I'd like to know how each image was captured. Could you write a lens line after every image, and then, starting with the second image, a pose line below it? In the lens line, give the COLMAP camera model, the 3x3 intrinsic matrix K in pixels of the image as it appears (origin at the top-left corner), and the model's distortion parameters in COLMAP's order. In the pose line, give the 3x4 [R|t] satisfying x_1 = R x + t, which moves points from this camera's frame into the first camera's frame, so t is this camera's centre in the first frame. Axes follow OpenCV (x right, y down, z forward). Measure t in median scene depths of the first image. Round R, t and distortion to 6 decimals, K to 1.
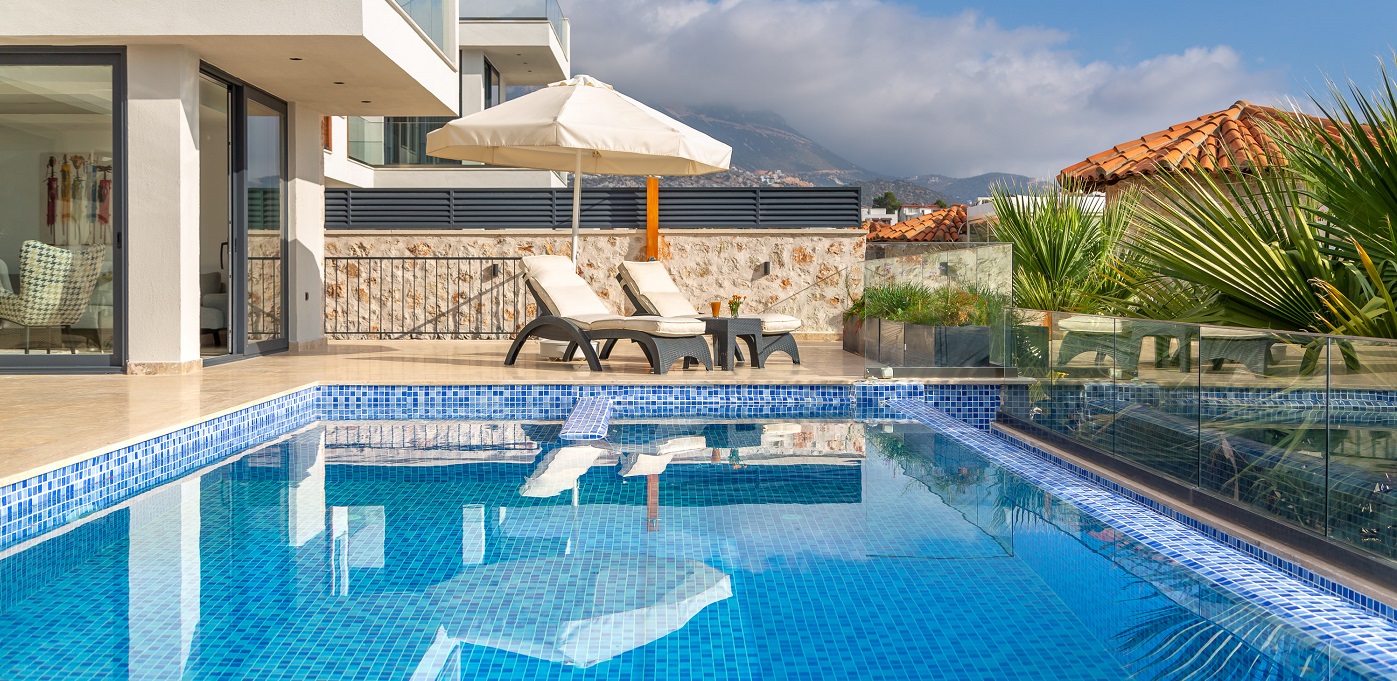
lens RADIAL K [[1332.3, 0, 698.6], [0, 1332.3, 298.1], [0, 0, 1]] dist [0.015297, 0.011328]
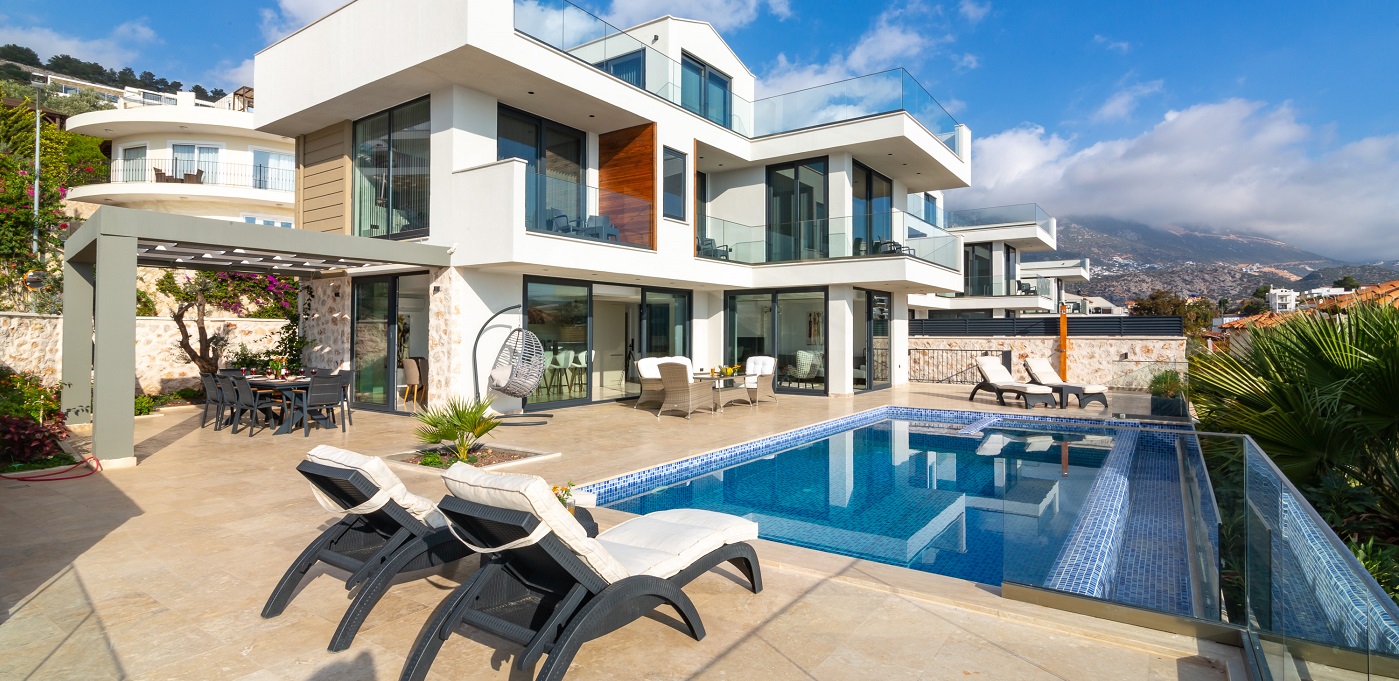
lens RADIAL K [[668.2, 0, 699.5], [0, 668.2, 340.5], [0, 0, 1]] dist [-0.001101, -0.000335]
pose [[0.802524, 0.003829, -0.596608, 0.188927], [-0.006476, 0.999976, -0.002293, -0.053787], [0.596585, 0.005704, 0.802530, -0.294652]]
